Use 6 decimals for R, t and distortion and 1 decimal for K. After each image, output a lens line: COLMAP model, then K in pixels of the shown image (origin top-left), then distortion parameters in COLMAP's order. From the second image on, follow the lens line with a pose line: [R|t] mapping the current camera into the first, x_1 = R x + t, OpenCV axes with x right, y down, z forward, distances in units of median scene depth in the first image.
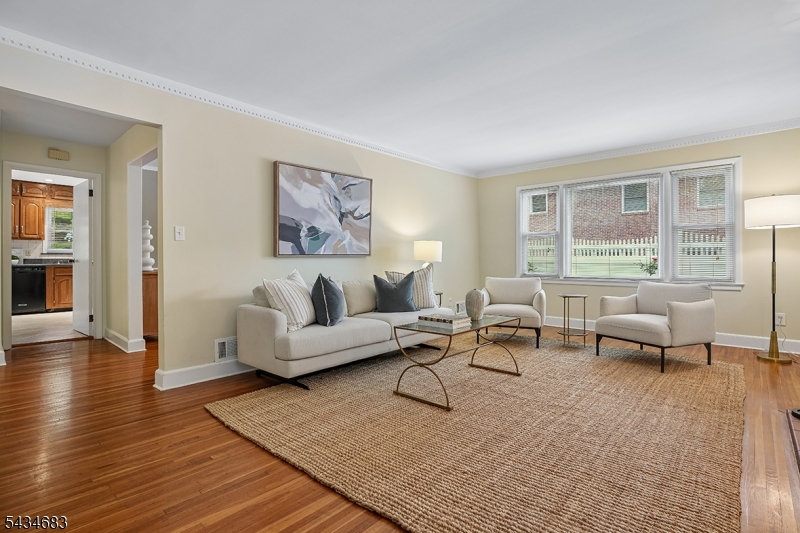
lens RADIAL K [[385.3, 0, 397.5], [0, 385.3, 261.0], [0, 0, 1]] dist [-0.005523, 0.000292]
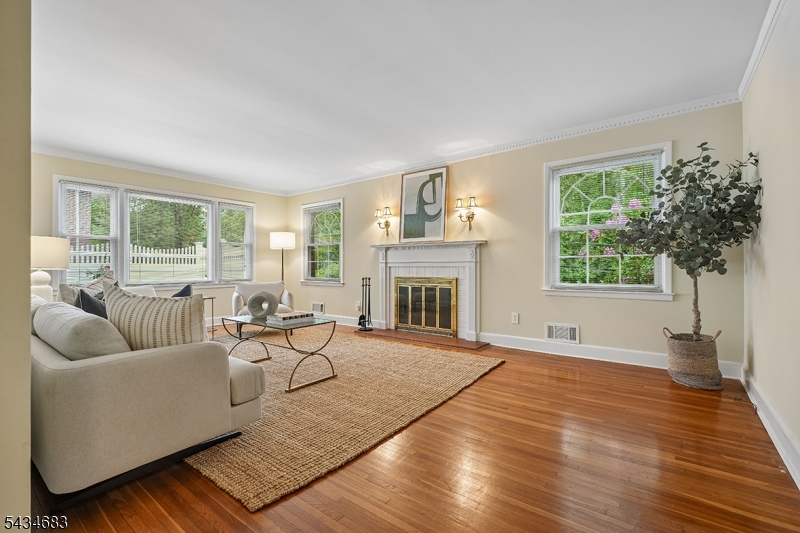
lens RADIAL K [[354.9, 0, 399.3], [0, 354.9, 267.5], [0, 0, 1]] dist [-0.009242, -0.000286]
pose [[-0.063422, -0.000484, 0.997987, -0.958613], [0.008522, 0.999963, 0.001026, 0.004136], [-0.997950, 0.008570, -0.063416, 0.730063]]
